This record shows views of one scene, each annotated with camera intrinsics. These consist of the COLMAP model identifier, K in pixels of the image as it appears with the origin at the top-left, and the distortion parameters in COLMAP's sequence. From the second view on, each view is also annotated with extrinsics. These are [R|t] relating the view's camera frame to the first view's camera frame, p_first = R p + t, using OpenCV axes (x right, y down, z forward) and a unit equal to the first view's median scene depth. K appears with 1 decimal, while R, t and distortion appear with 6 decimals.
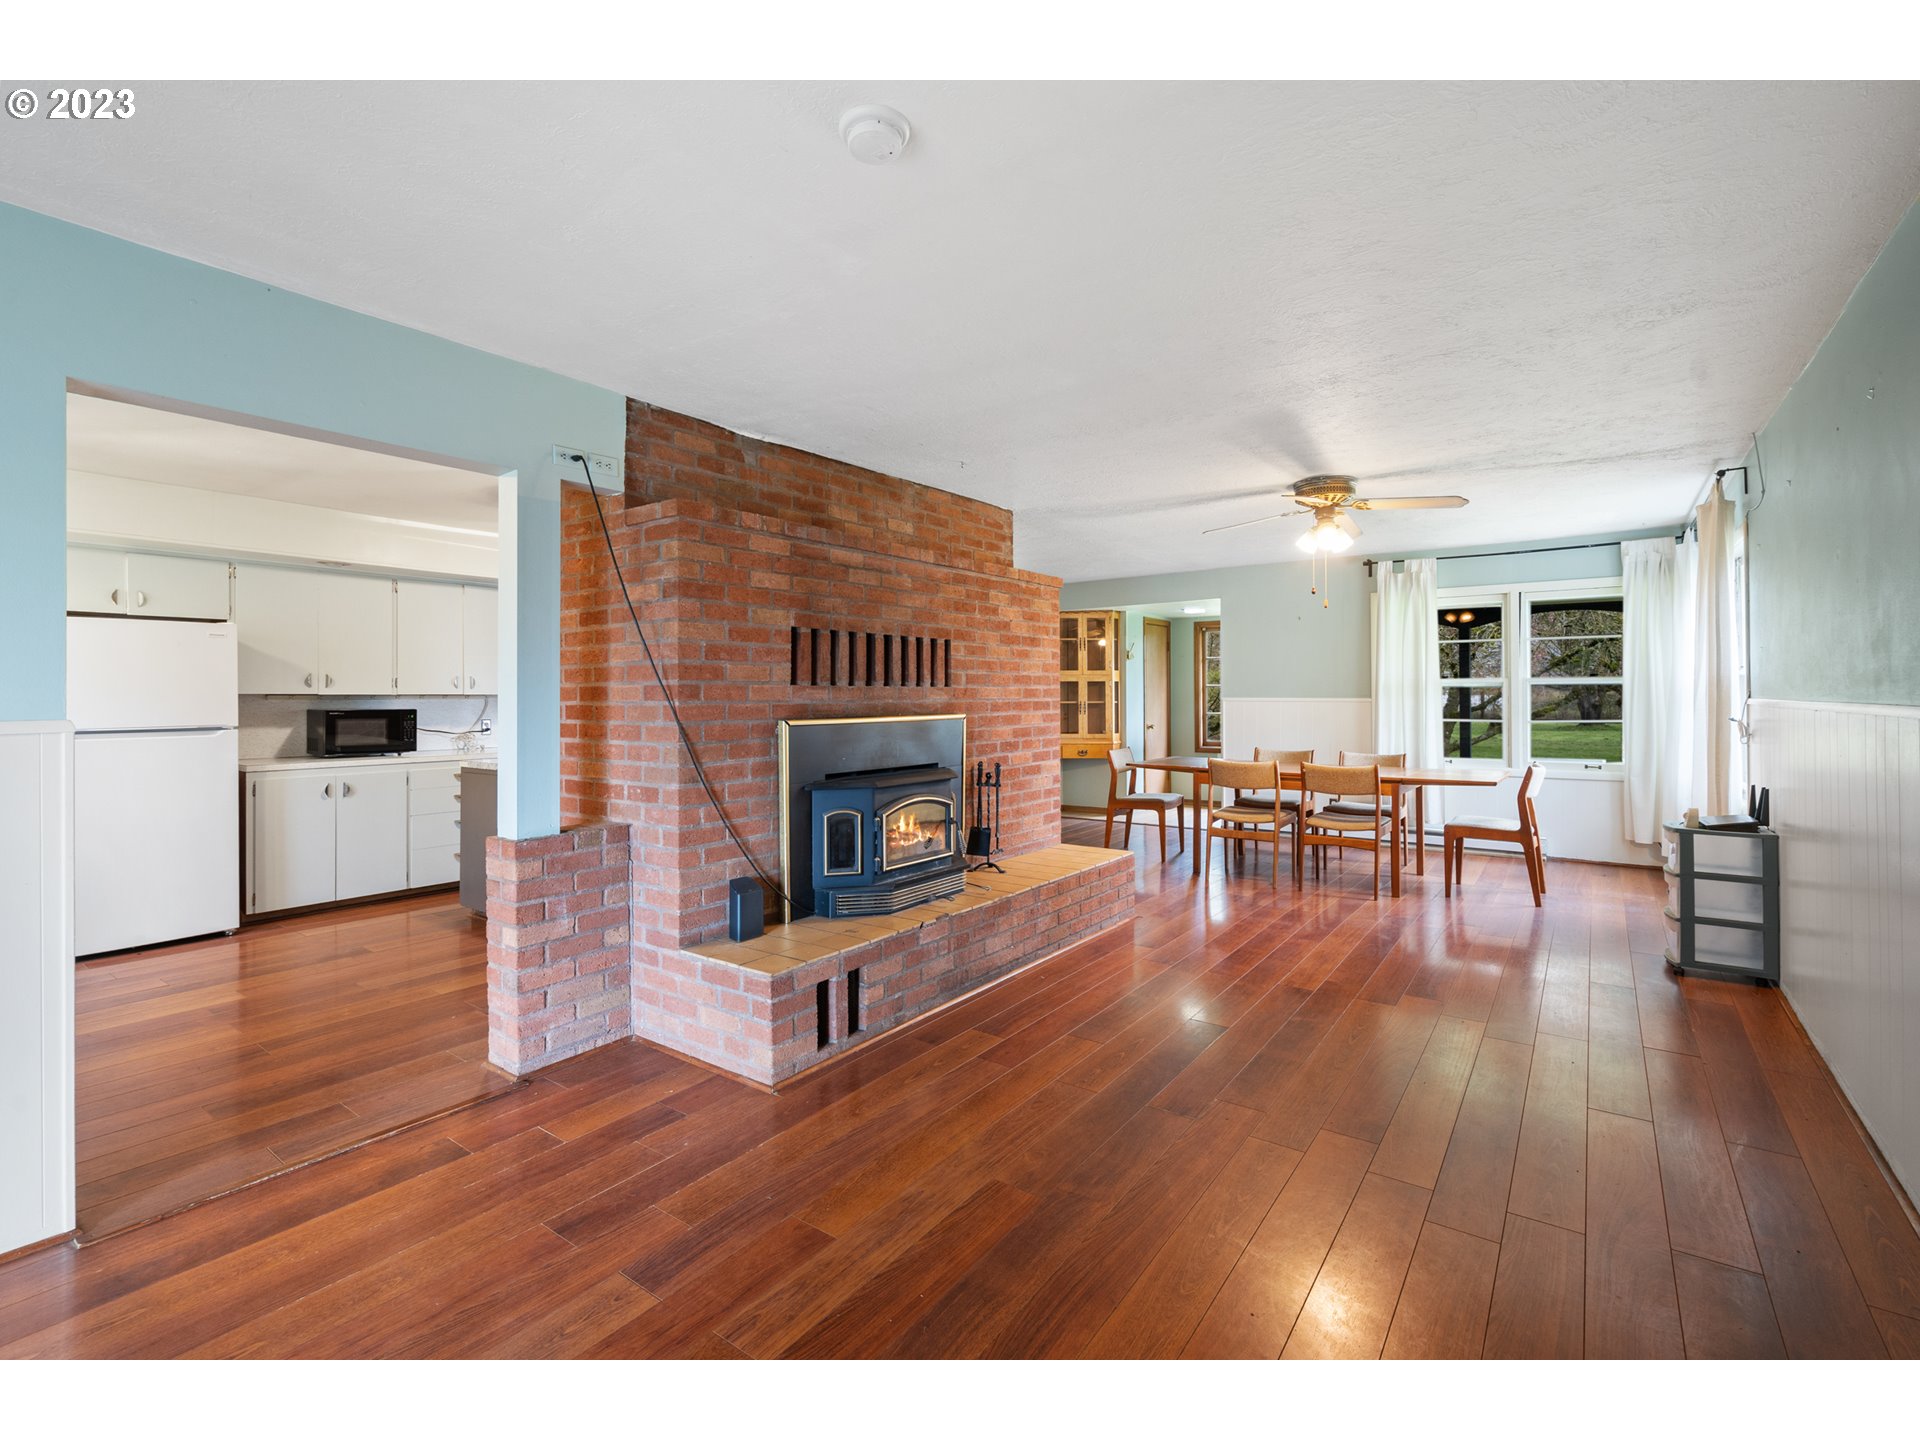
lens RADIAL K [[866.3, 0, 960.0], [0, 866.3, 720.0], [0, 0, 1]] dist [0.001618, 0.000197]
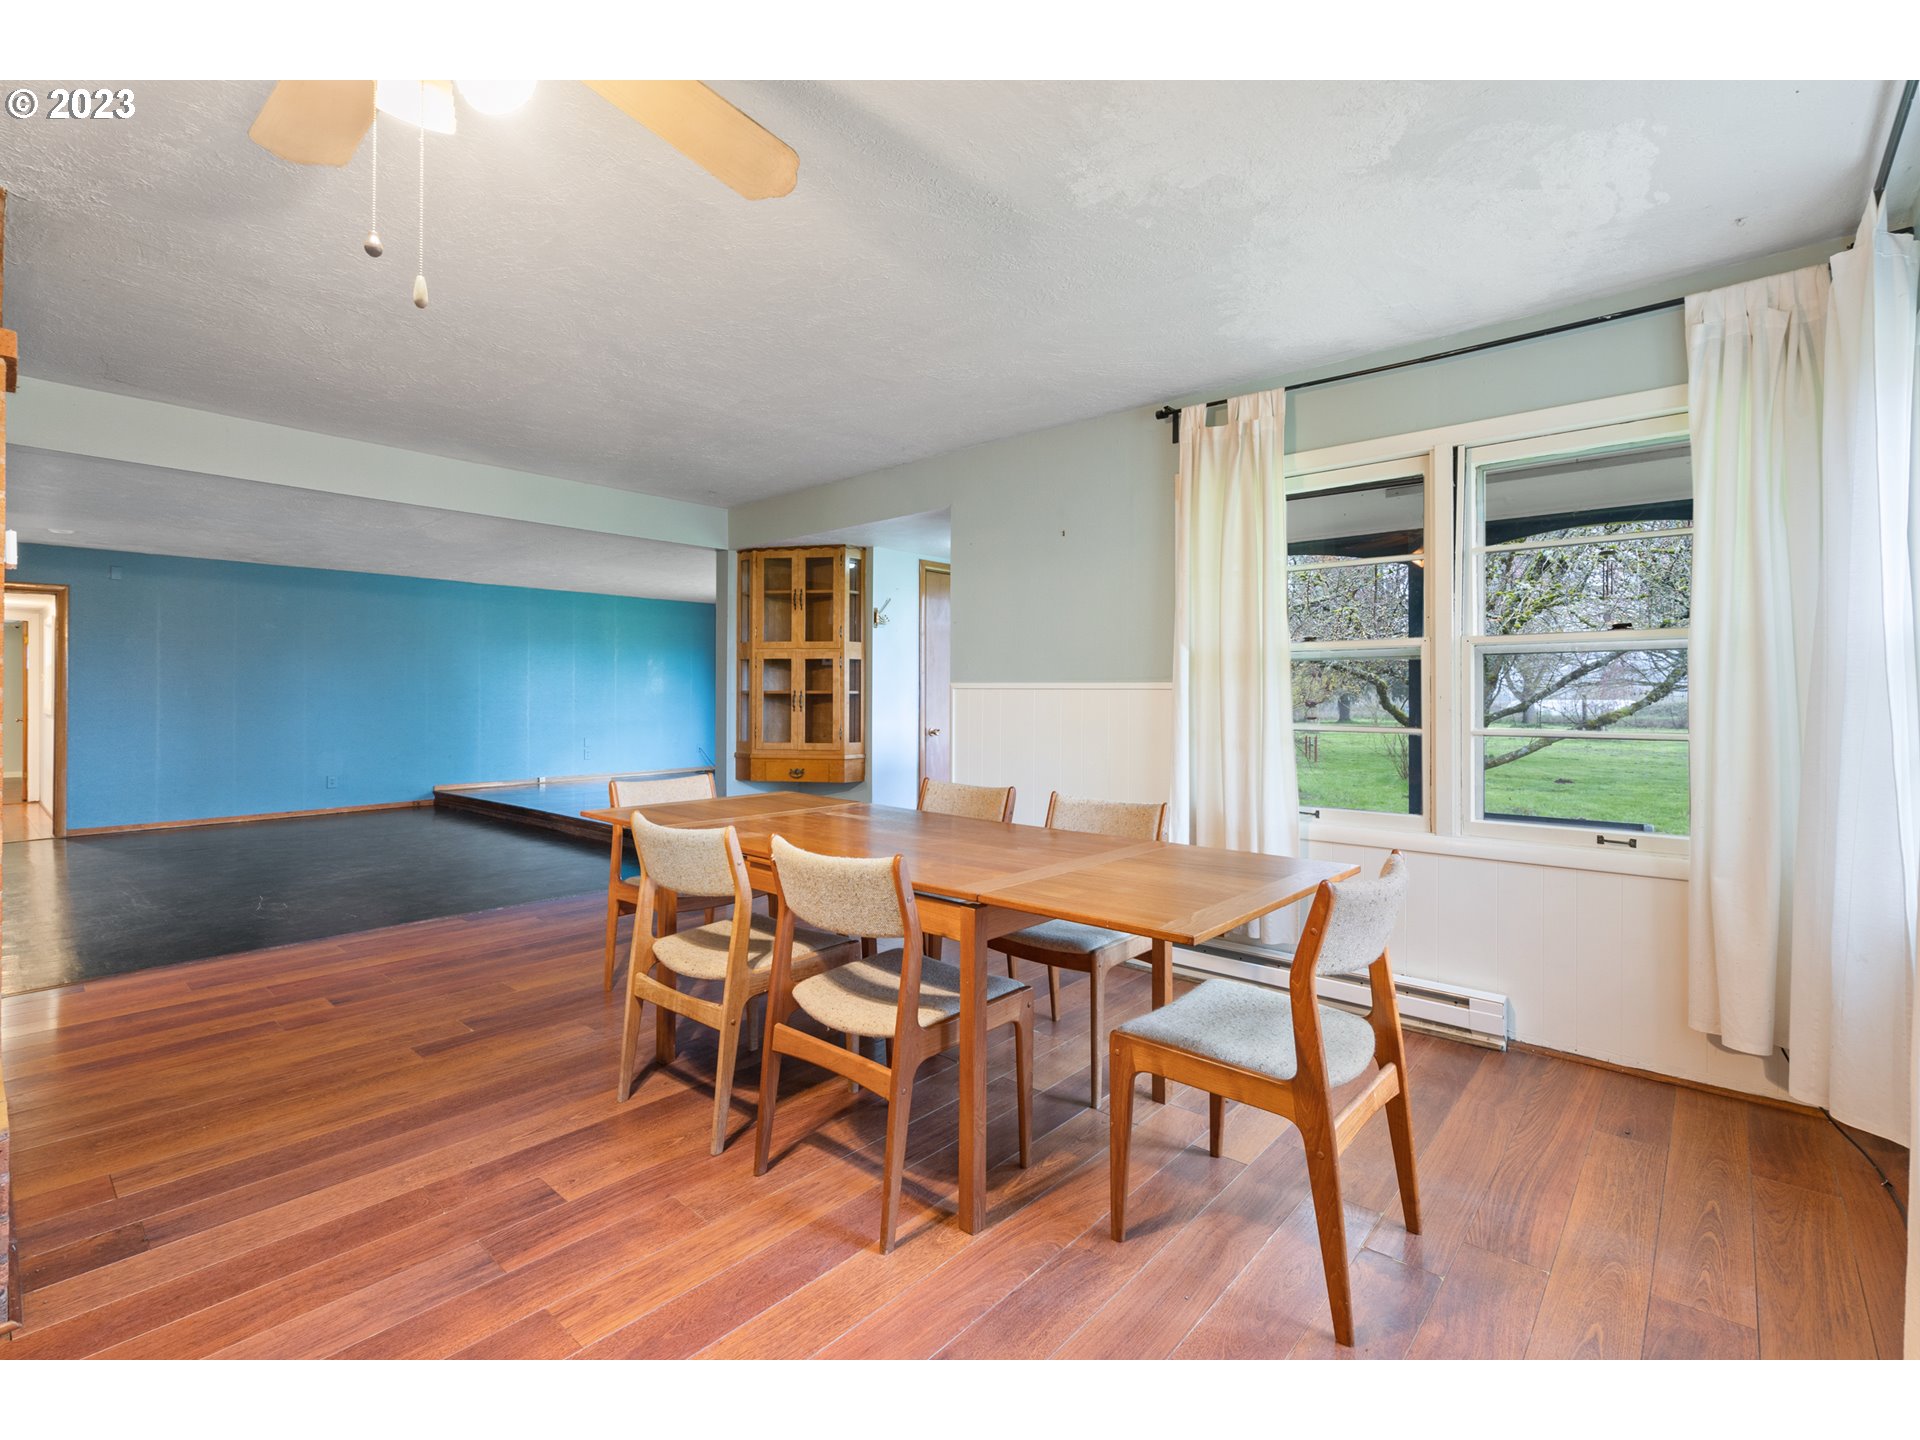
lens RADIAL K [[882.7, 0, 960.0], [0, 882.7, 720.0], [0, 0, 1]] dist [-0.000343, 0.000188]
pose [[0.996473, 0.010214, -0.083296, 0.402327], [-0.010226, 0.999948, 0.000280, -0.002622], [0.083294, 0.000573, 0.996525, 0.488903]]
